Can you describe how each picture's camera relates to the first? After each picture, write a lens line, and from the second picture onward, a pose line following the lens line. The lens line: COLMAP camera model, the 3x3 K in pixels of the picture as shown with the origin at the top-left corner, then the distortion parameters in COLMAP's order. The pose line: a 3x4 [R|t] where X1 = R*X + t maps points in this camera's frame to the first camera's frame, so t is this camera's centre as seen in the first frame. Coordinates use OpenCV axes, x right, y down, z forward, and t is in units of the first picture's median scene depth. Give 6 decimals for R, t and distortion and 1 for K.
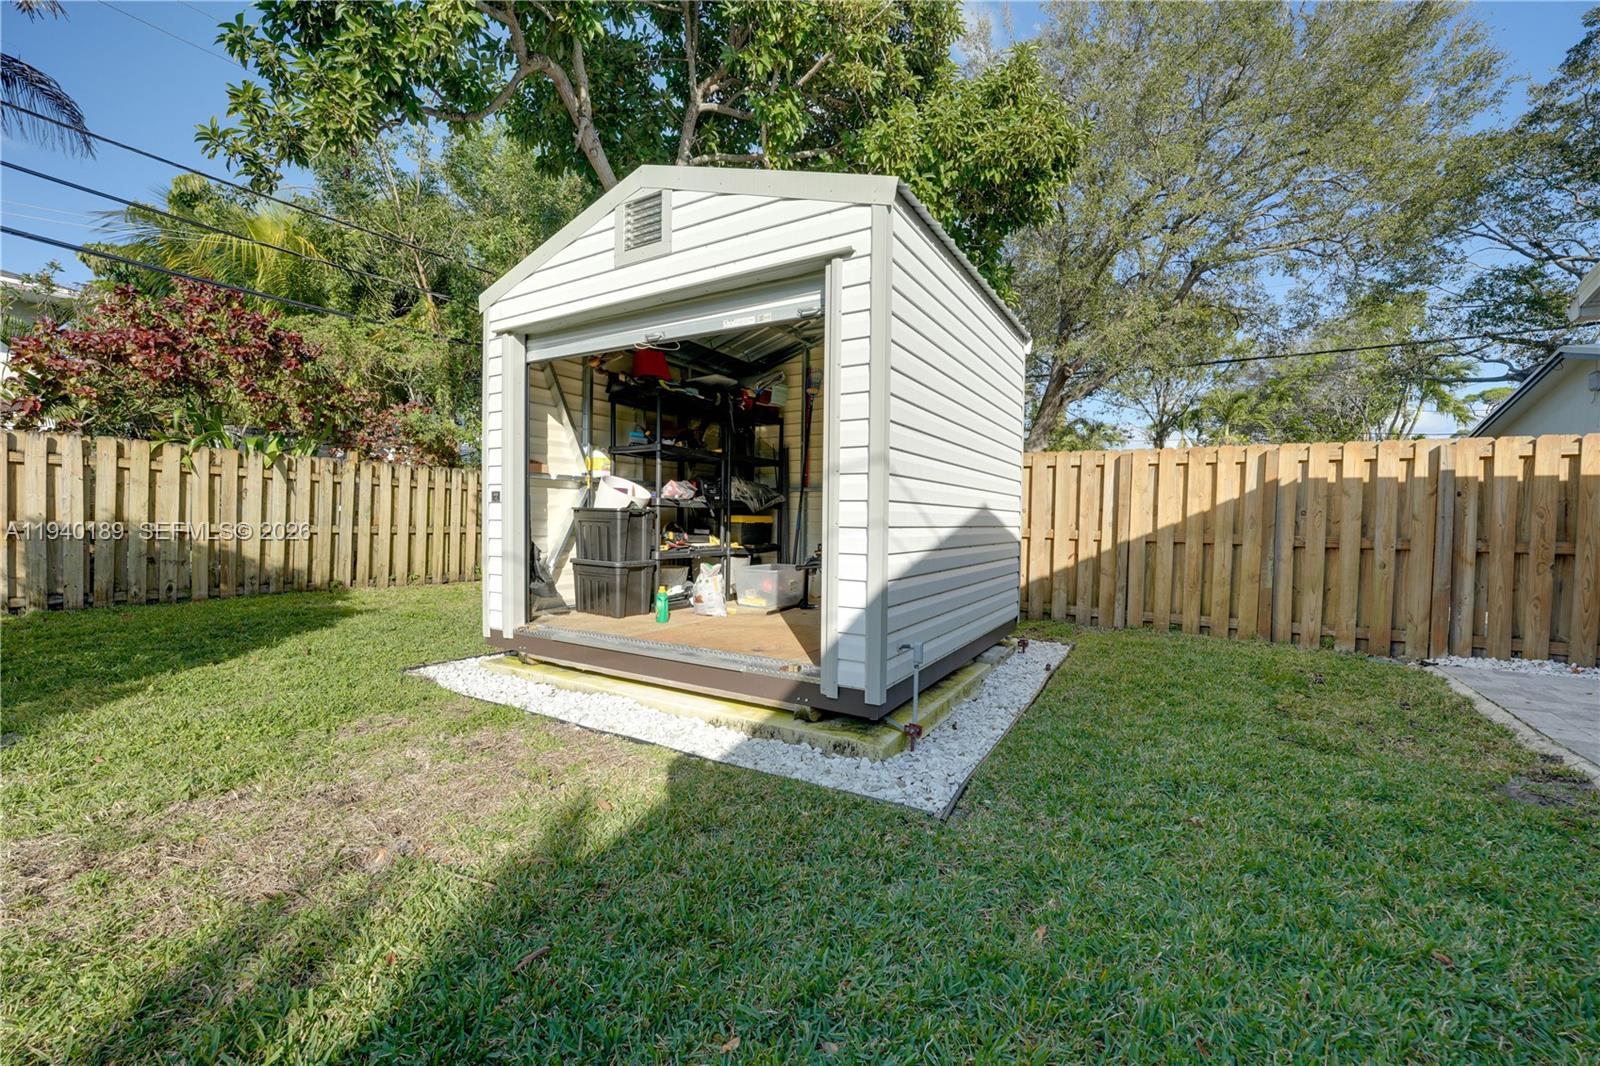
lens RADIAL K [[646.0, 0, 800.0], [0, 646.0, 533.0], [0, 0, 1]] dist [-0.000832, -0.009810]
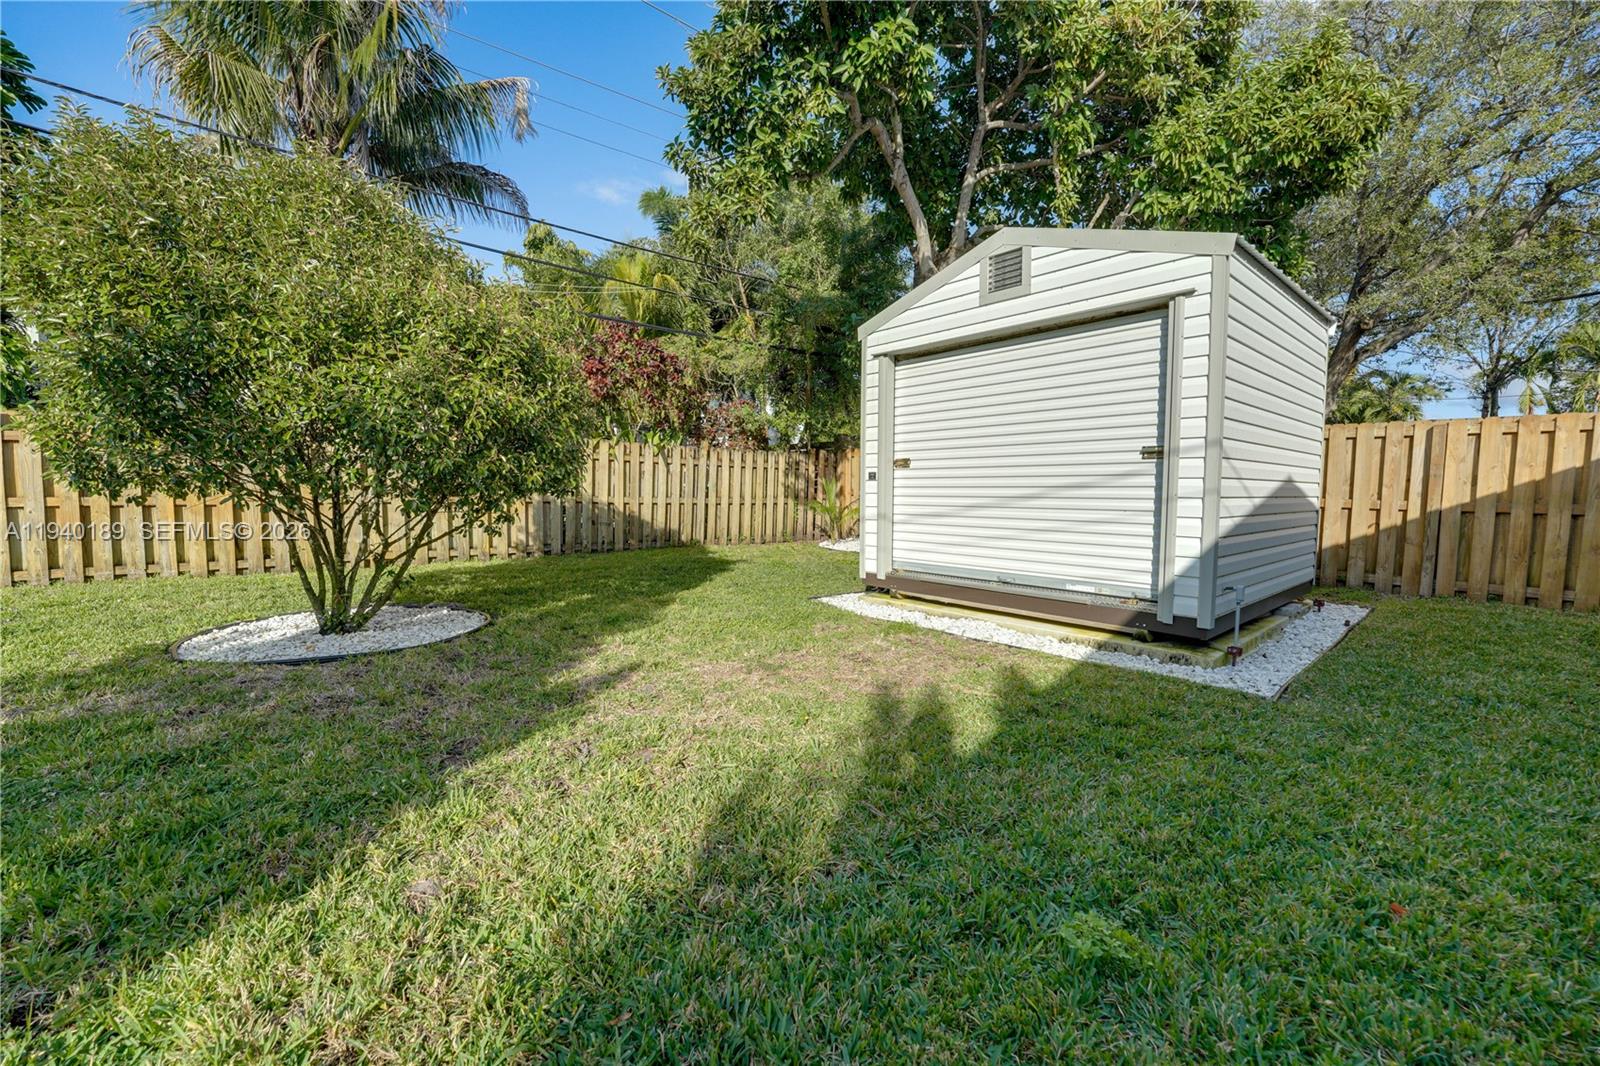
lens RADIAL K [[657.1, 0, 800.0], [0, 657.1, 533.0], [0, 0, 1]] dist [-0.026793, 0.006386]
pose [[0.951569, 0.013092, -0.307158, -0.131085], [0.000250, 0.999060, 0.043358, 0.002905], [0.307437, -0.041335, 0.950670, -0.260355]]
